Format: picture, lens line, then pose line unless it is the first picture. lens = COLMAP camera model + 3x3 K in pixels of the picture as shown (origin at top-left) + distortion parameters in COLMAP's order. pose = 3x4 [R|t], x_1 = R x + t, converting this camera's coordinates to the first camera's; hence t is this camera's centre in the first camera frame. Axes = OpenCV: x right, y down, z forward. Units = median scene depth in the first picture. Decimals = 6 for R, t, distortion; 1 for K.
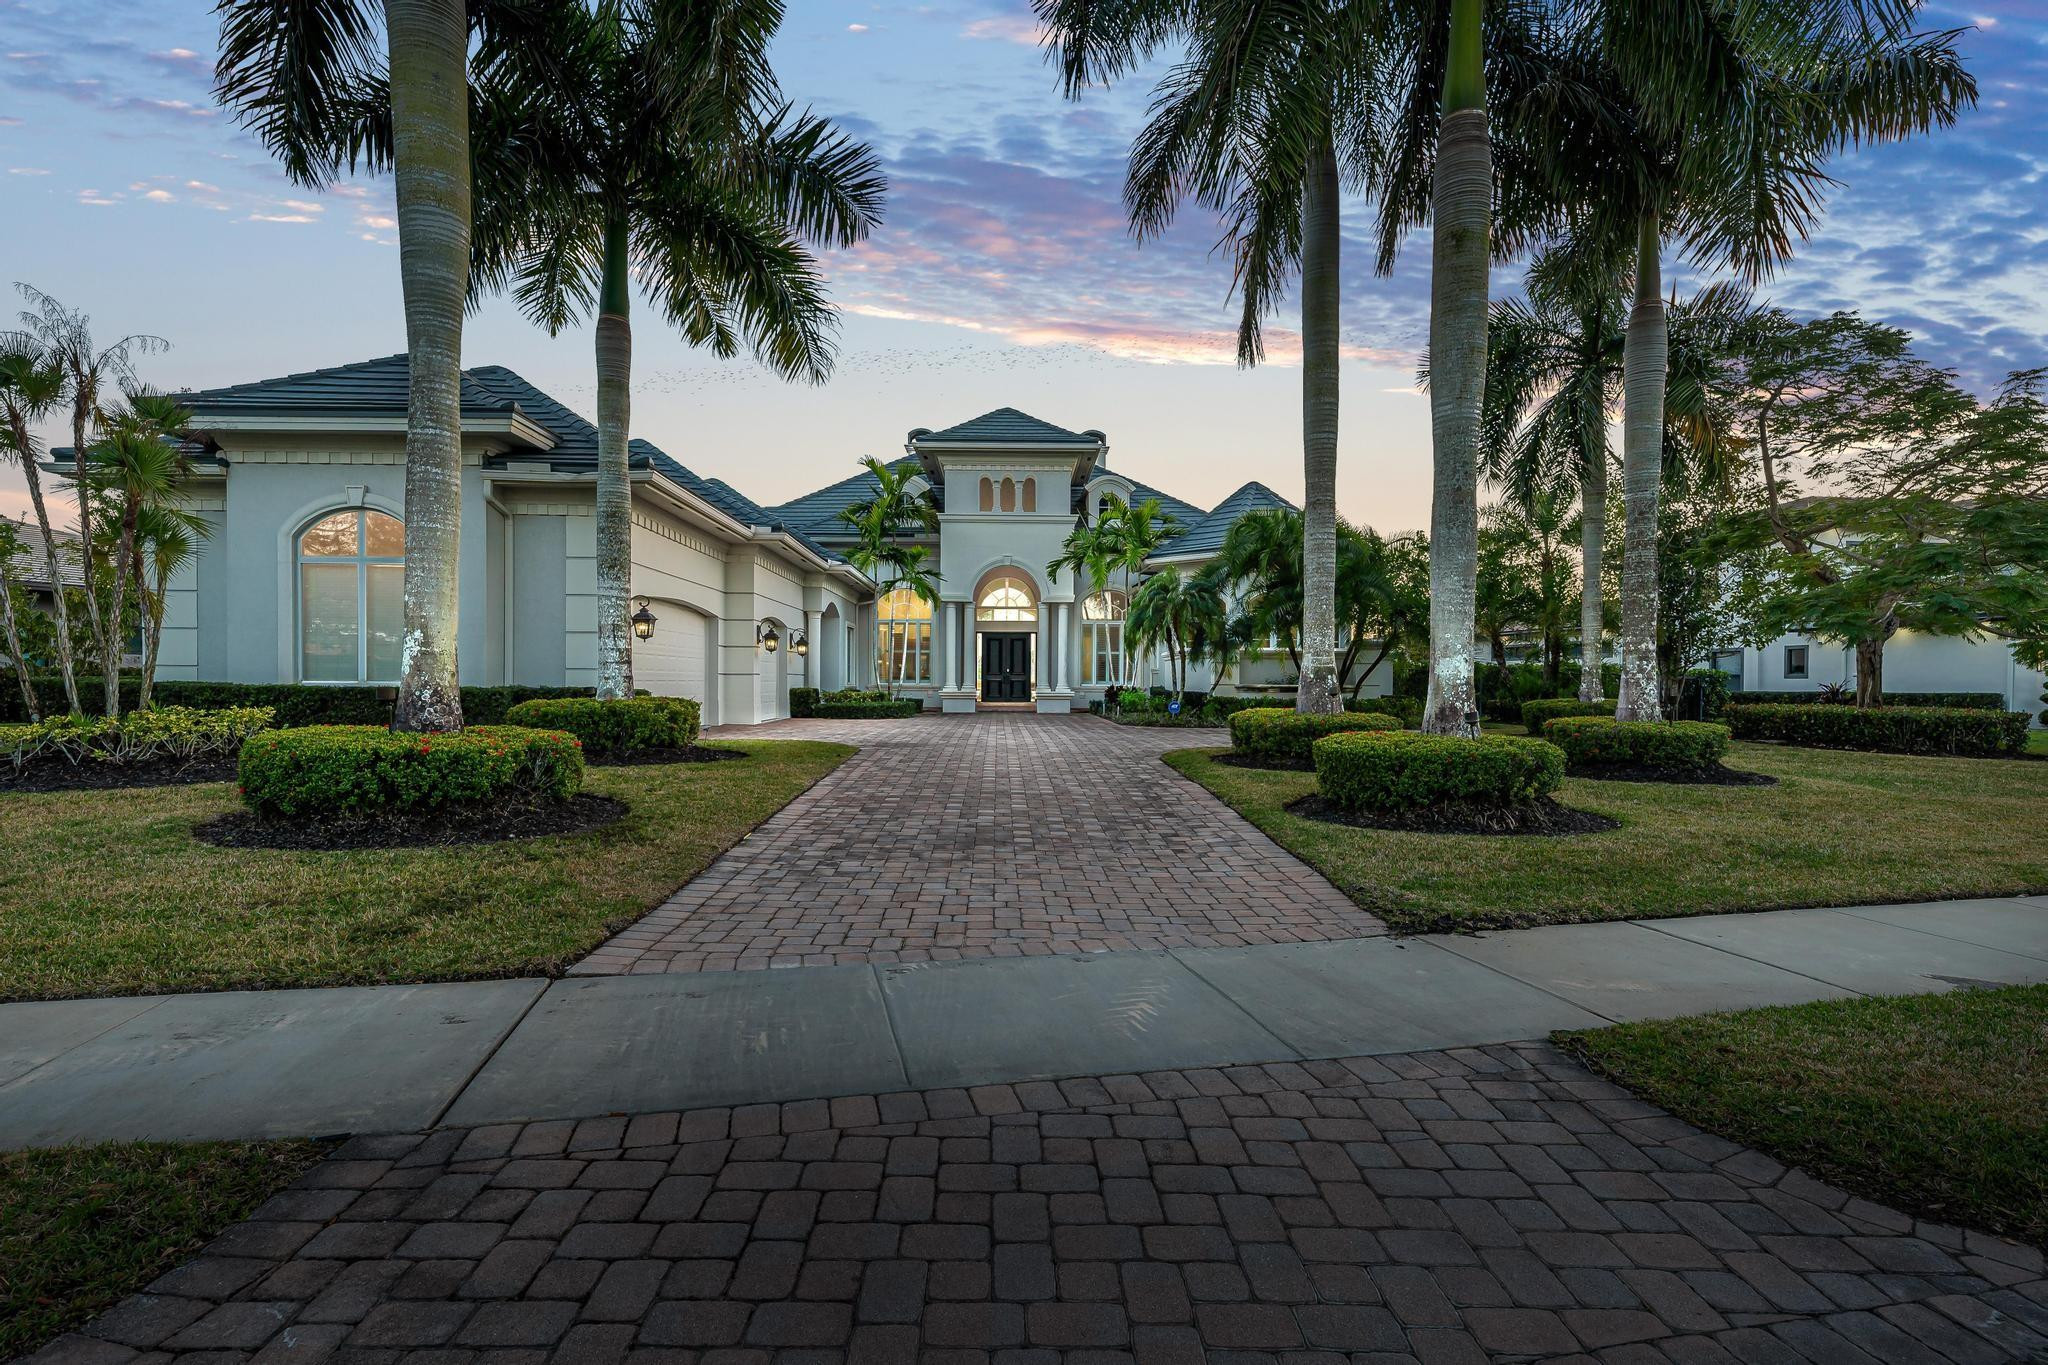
lens RADIAL K [[928.5, 0, 1029.8], [0, 928.5, 671.0], [0, 0, 1]] dist [0.014512, -0.000124]
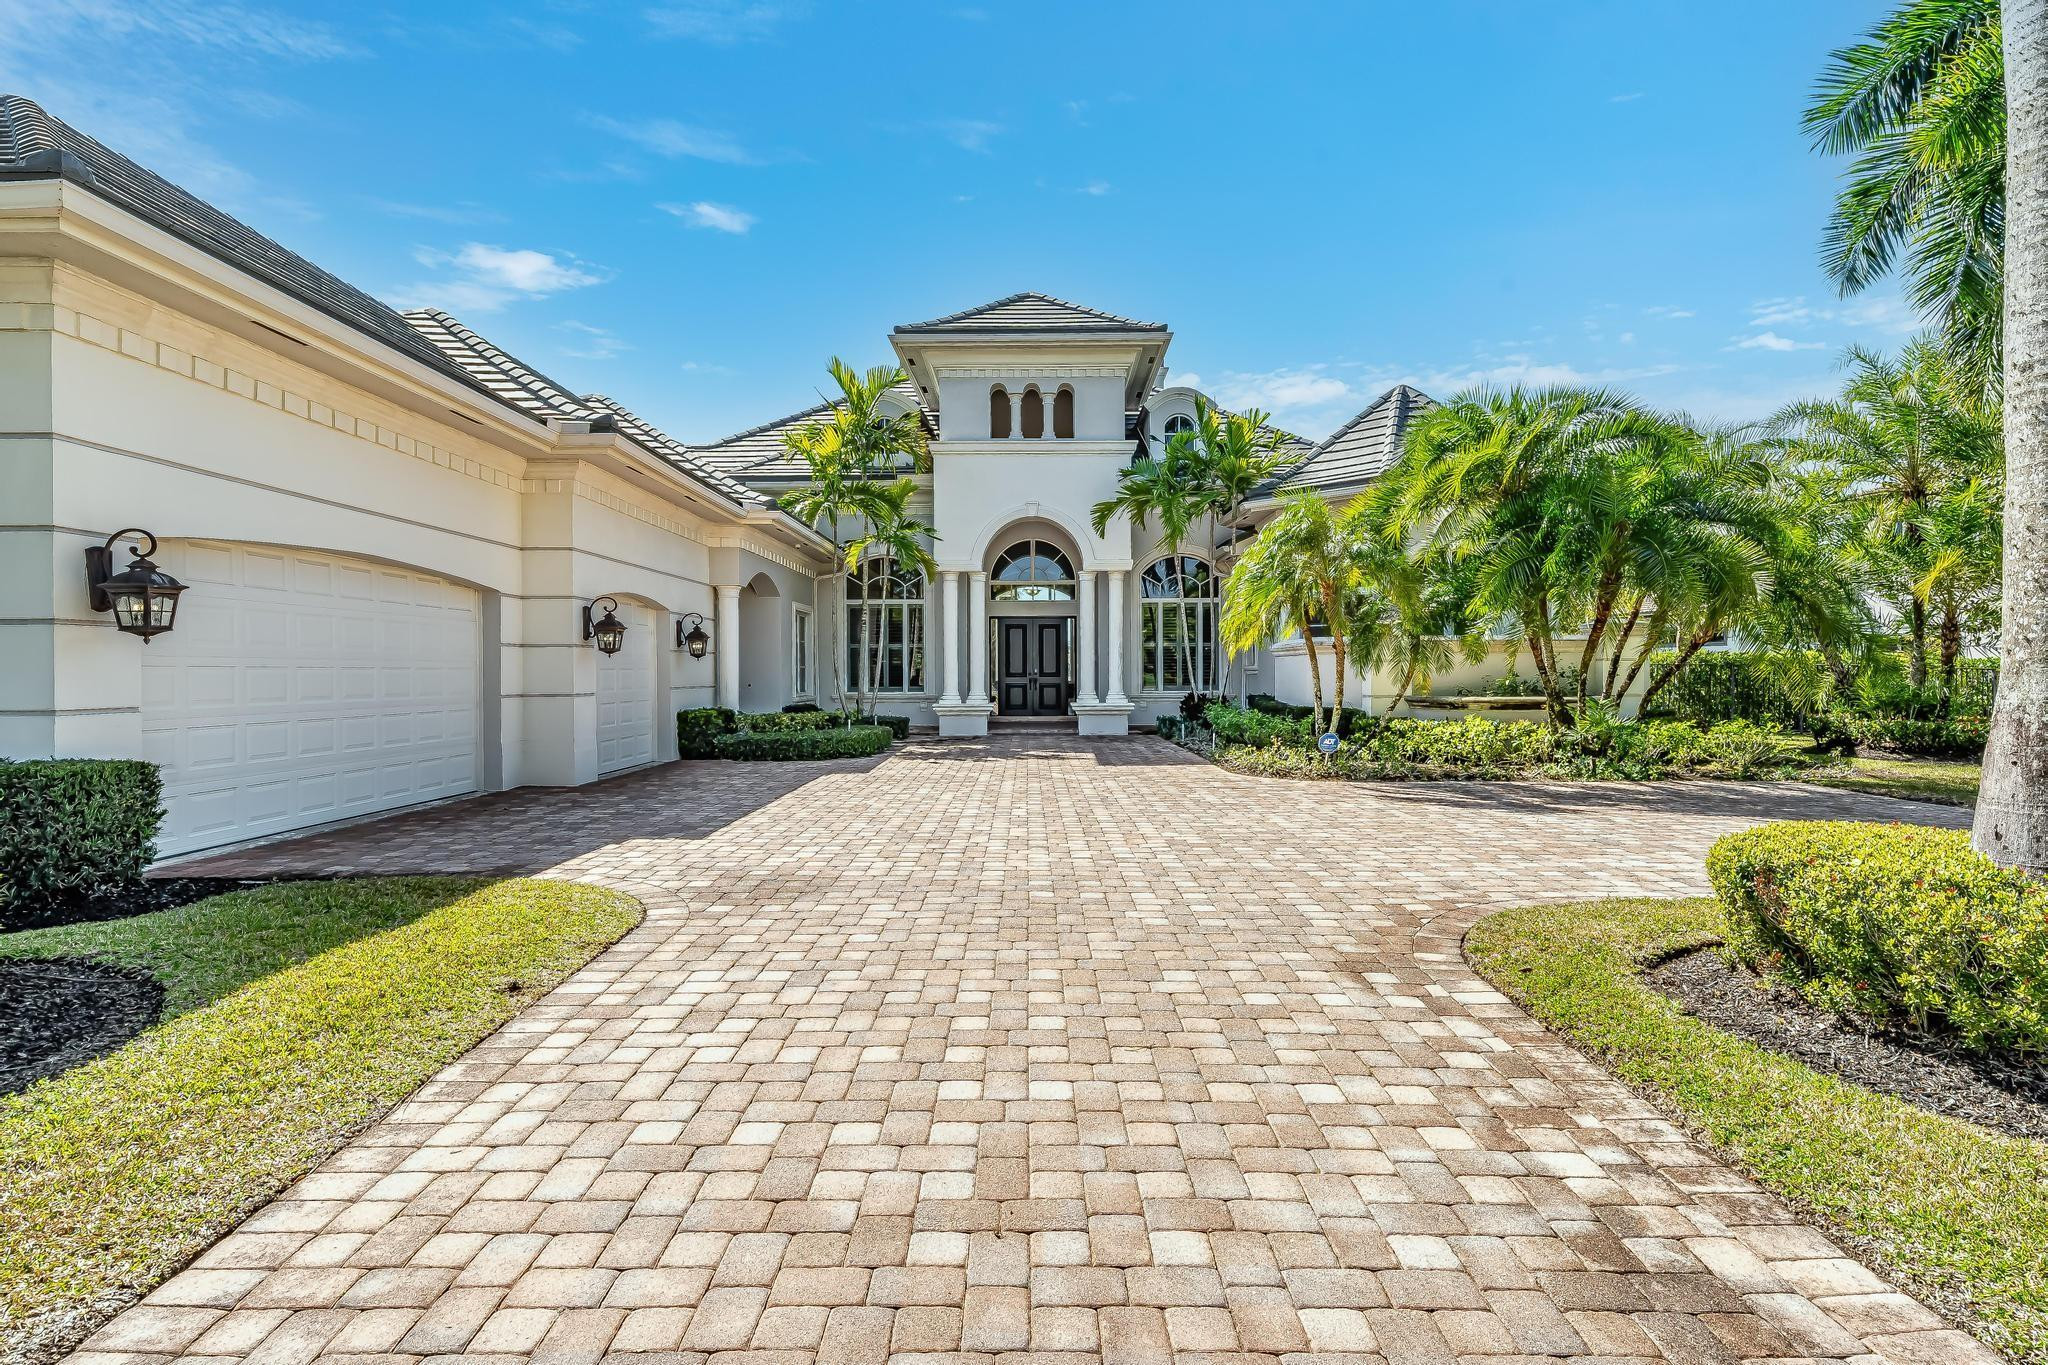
lens RADIAL K [[928.5, 0, 1029.8], [0, 928.5, 671.0], [0, 0, 1]] dist [0.014512, -0.000124]
pose [[0.998985, -0.011099, -0.043663, 0.002249], [0.011601, 0.999869, 0.011261, -0.009182], [0.043533, -0.011756, 0.998983, 0.323248]]
